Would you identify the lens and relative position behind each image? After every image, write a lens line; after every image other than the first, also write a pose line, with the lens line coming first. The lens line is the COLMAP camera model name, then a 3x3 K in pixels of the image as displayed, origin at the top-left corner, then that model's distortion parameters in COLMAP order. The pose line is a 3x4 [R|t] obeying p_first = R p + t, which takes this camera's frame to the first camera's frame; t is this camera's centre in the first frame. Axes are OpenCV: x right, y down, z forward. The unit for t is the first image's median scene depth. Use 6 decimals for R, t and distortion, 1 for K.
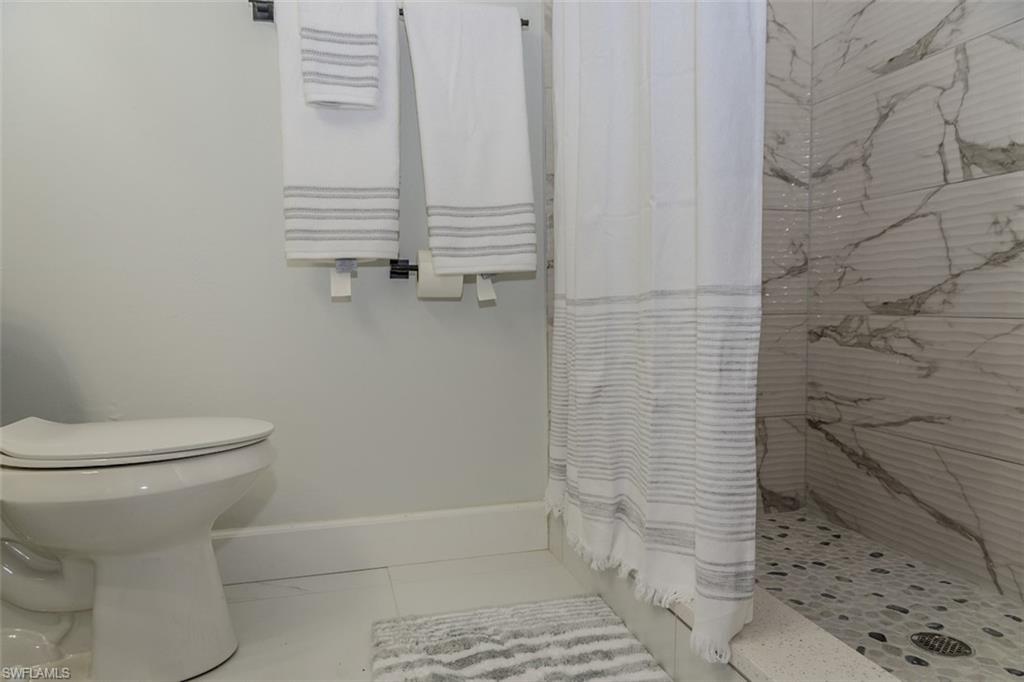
lens RADIAL K [[718.2, 0, 509.7], [0, 718.2, 348.9], [0, 0, 1]] dist [-0.004888, 0.003718]
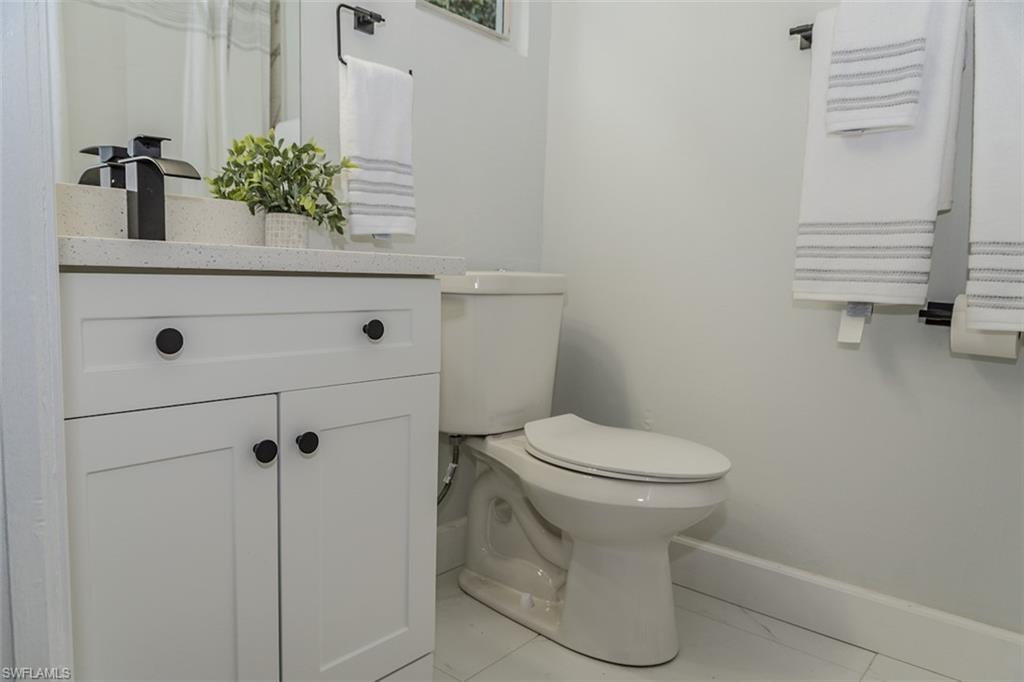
lens RADIAL K [[718.2, 0, 509.7], [0, 718.2, 348.9], [0, 0, 1]] dist [-0.004888, 0.003718]
pose [[0.557632, 0.127489, -0.820239, 0.273254], [-0.096835, 0.991380, 0.088256, -0.105409], [0.824420, 0.030213, 0.565171, 0.141150]]
